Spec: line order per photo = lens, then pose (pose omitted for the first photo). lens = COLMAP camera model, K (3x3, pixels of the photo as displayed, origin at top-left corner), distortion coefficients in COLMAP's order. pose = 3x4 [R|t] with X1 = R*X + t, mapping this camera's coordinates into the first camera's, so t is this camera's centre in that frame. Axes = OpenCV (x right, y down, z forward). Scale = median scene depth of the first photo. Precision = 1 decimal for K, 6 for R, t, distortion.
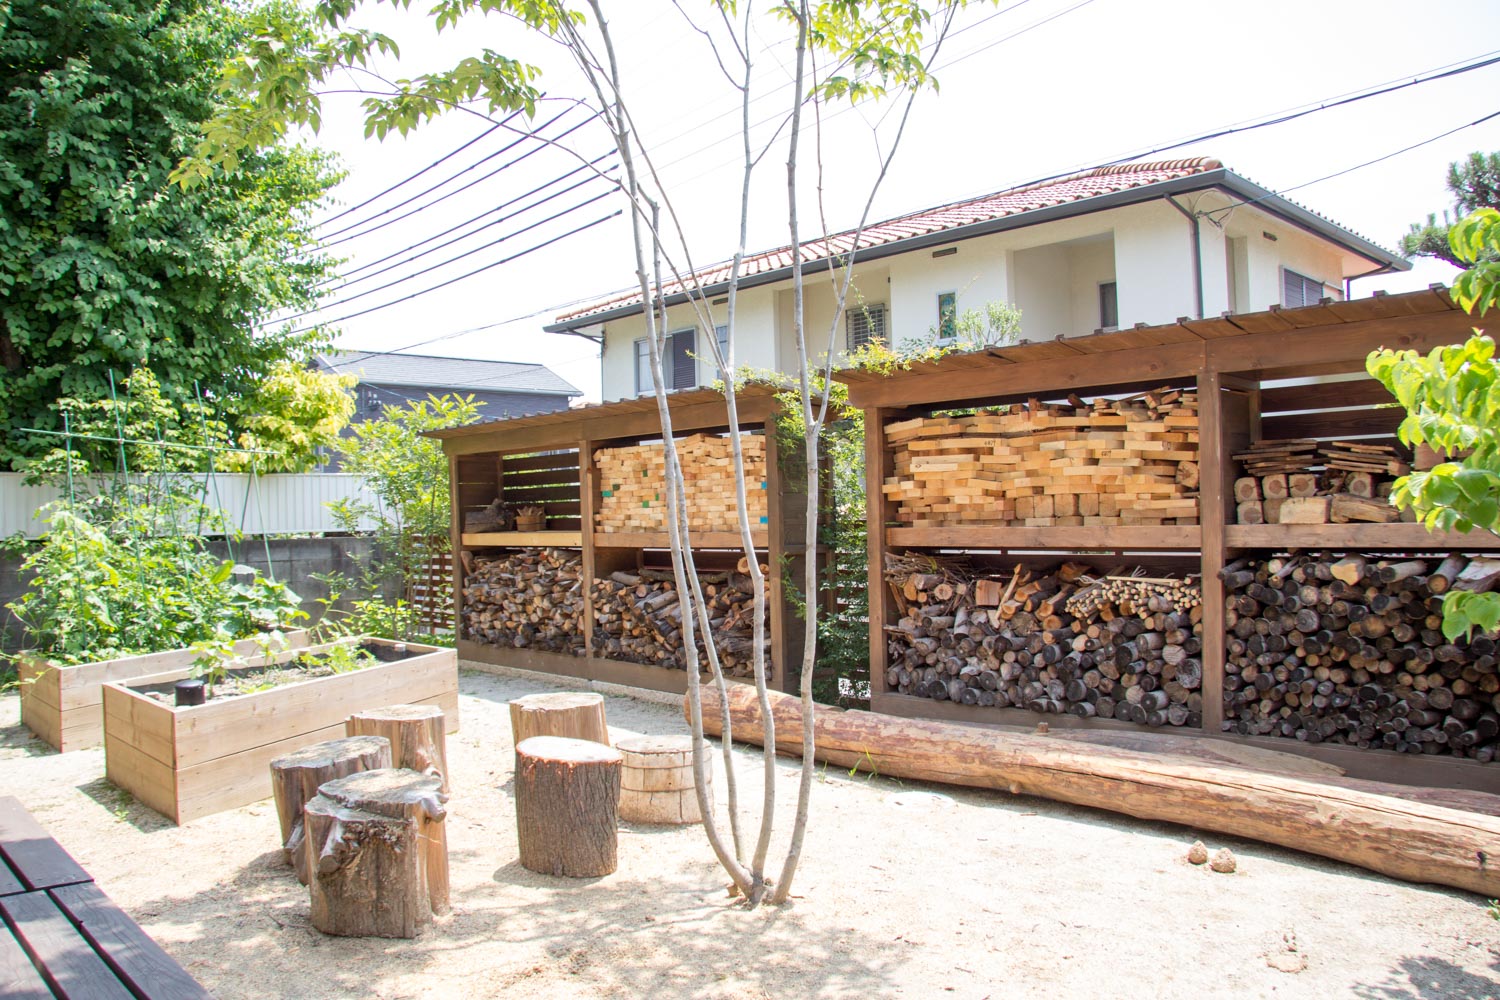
lens RADIAL K [[1170.8, 0, 750.0], [0, 1170.8, 500.0], [0, 0, 1]] dist [-0.176006, 0.133570]
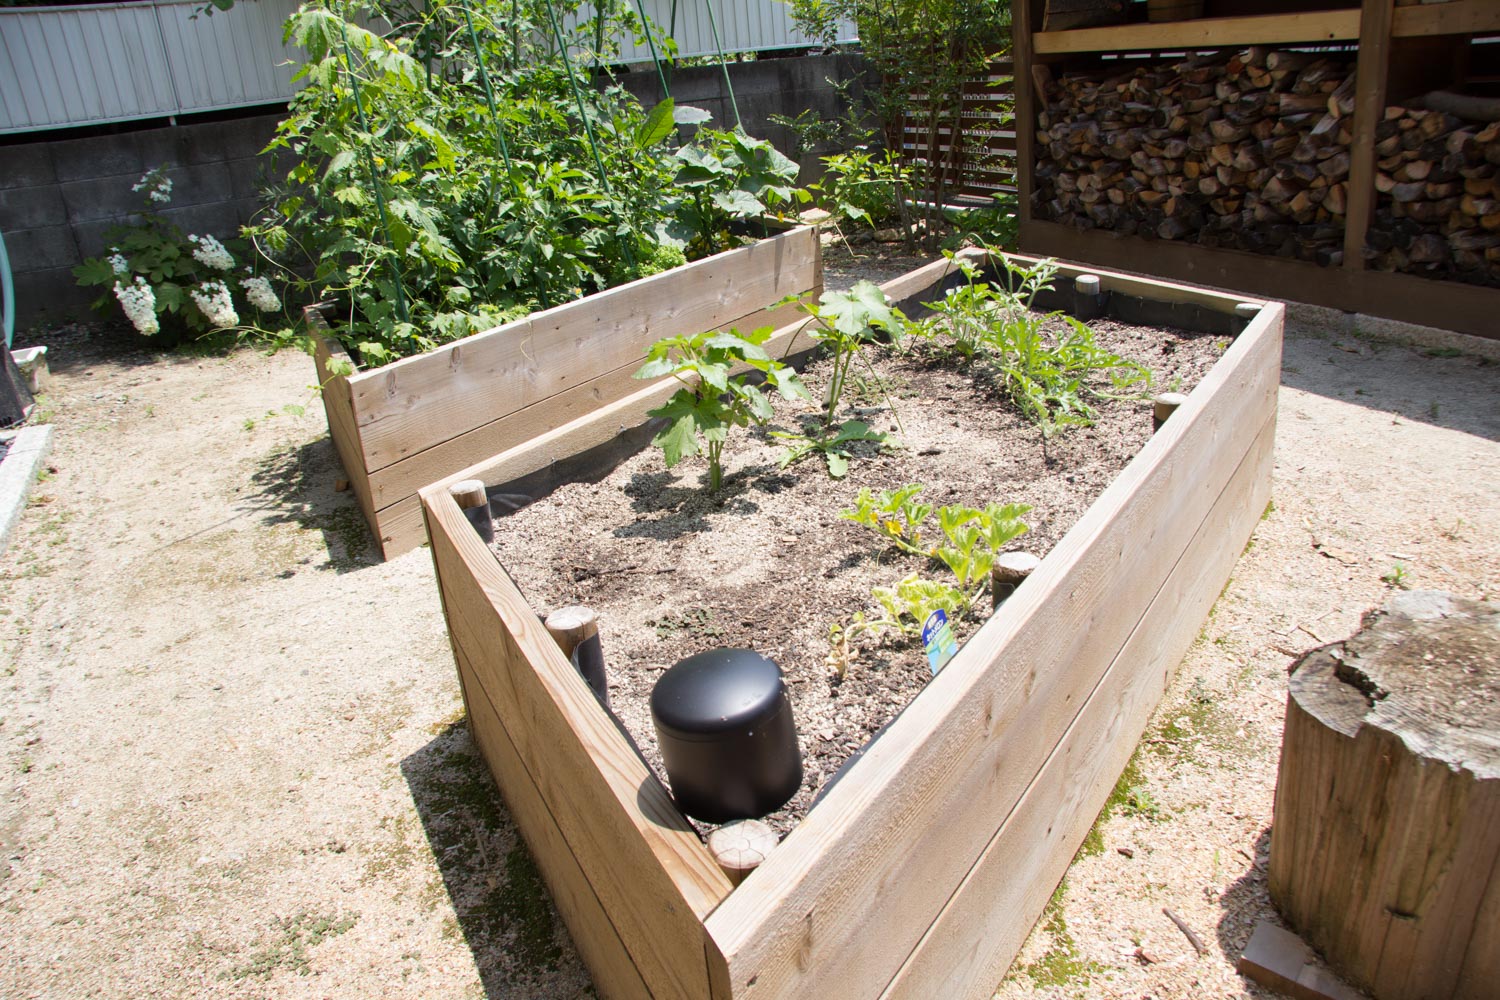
lens RADIAL K [[1170.8, 0, 750.0], [0, 1170.8, 500.0], [0, 0, 1]] dist [-0.176006, 0.133570]
pose [[0.953605, 0.050719, -0.296758, -0.244676], [0.067694, 0.924345, 0.375506, 0.027474], [0.293352, -0.378173, 0.878026, 0.462448]]
